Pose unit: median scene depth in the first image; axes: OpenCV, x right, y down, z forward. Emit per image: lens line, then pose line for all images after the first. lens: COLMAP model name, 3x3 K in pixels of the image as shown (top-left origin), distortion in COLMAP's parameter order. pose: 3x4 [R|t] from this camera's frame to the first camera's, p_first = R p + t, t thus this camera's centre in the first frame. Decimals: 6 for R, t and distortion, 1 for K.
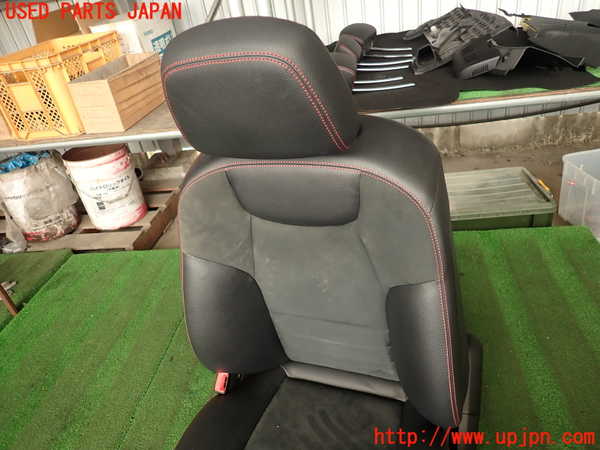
lens RADIAL K [[438.4, 0, 300.0], [0, 438.4, 225.0], [0, 0, 1]] dist [-0.013273, -0.005174]
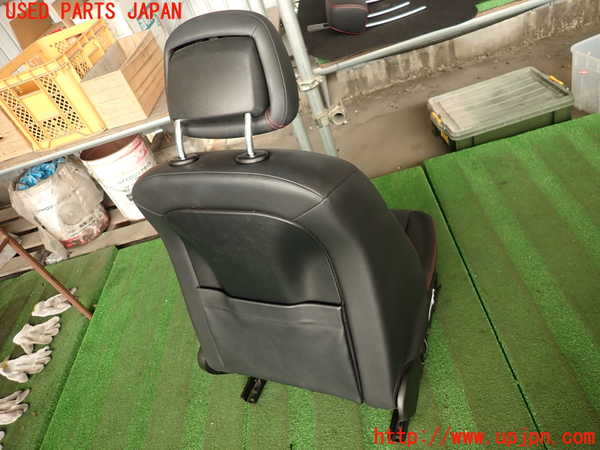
lens RADIAL K [[438.4, 0, 300.0], [0, 438.4, 225.0], [0, 0, 1]] dist [-0.013273, -0.005174]
pose [[0.974211, -0.225264, 0.013010, -0.123600], [0.222150, 0.967649, 0.119605, -0.019514], [-0.039532, -0.113630, 0.992736, -0.029512]]
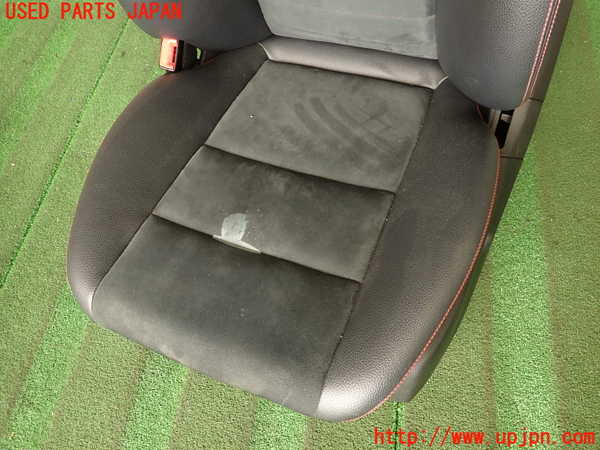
lens RADIAL K [[438.4, 0, 300.0], [0, 438.4, 225.0], [0, 0, 1]] dist [-0.013273, -0.005174]
pose [[0.999493, 0.031786, -0.001770, 0.018650], [-0.026526, 0.862260, 0.505771, 0.132886], [0.017603, -0.505467, 0.862666, 0.157034]]
